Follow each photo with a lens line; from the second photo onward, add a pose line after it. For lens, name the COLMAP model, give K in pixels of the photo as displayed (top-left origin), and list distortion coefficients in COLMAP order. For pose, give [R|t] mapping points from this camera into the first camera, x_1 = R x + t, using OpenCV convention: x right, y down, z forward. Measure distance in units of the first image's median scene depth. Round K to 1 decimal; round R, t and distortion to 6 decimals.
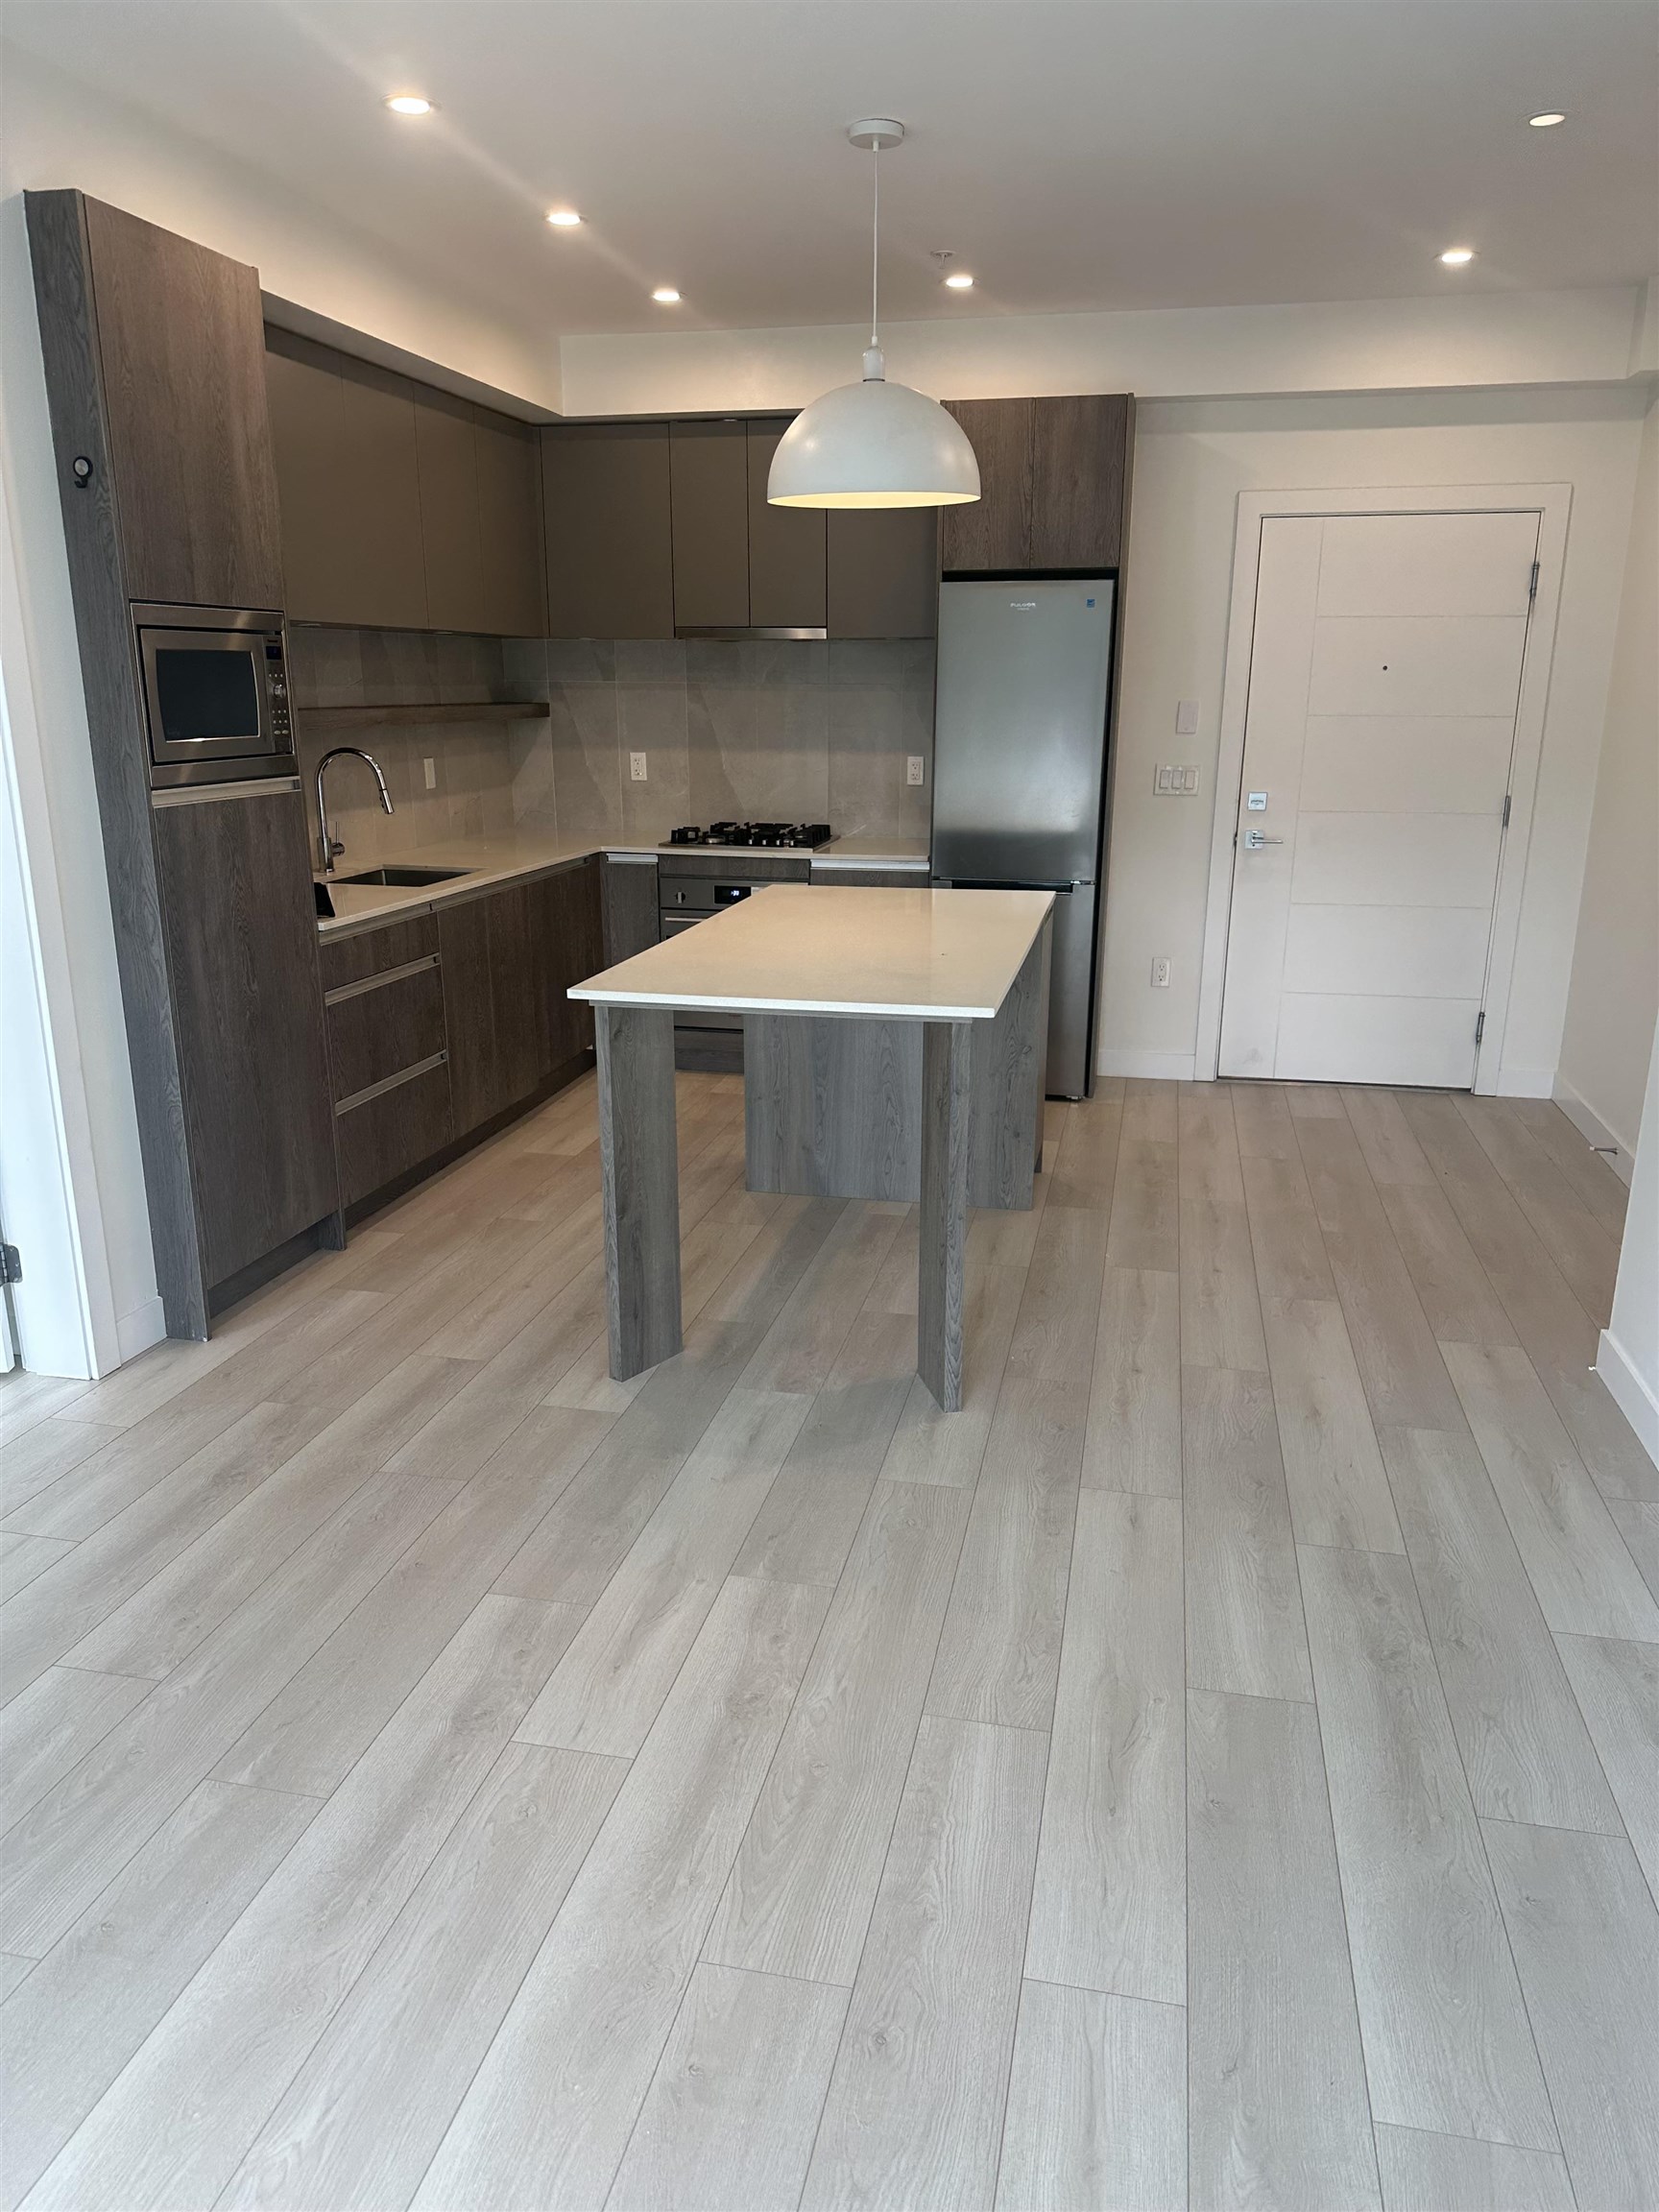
lens RADIAL K [[1542.1, 0, 825.7], [0, 1542.1, 1109.0], [0, 0, 1]] dist [0.067872, -0.056598]
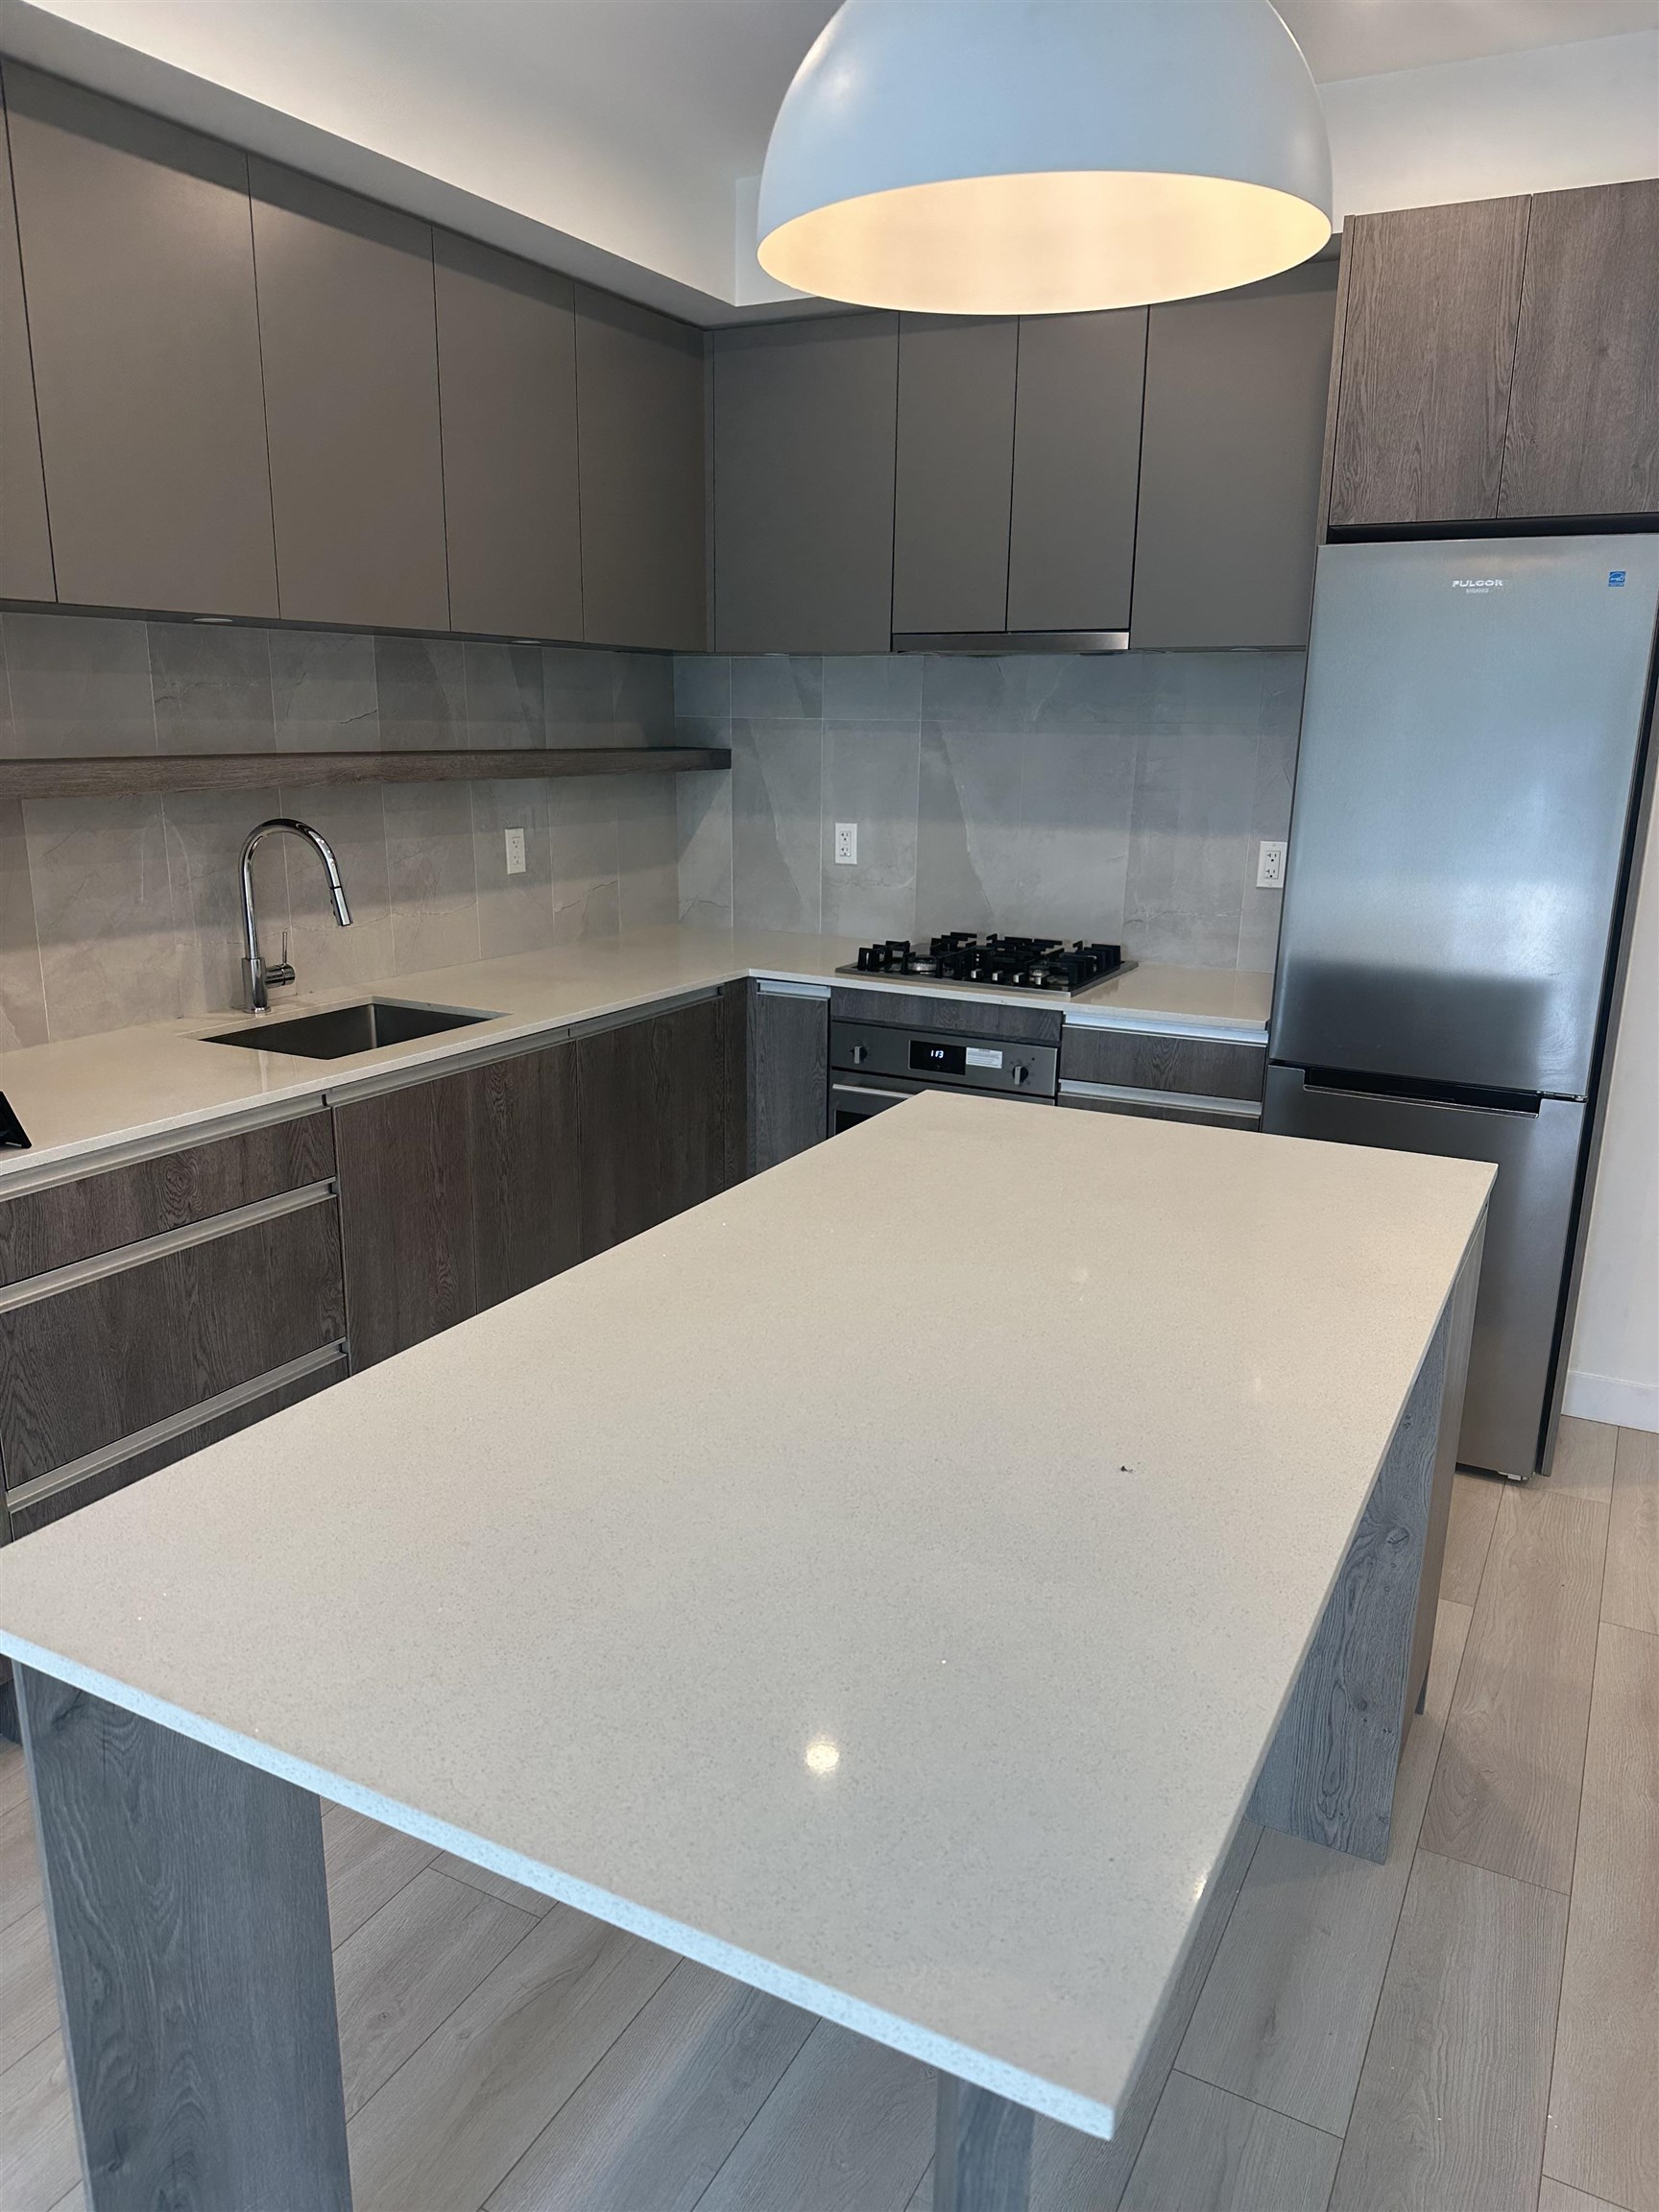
lens RADIAL K [[1542.1, 0, 824.4], [0, 1542.1, 1107.6], [0, 0, 1]] dist [0.067872, -0.056598]
pose [[0.960791, 0.077009, -0.266364, 0.064259], [-0.082899, 0.996498, -0.010922, -0.110911], [0.264590, 0.032575, 0.963811, 0.398662]]
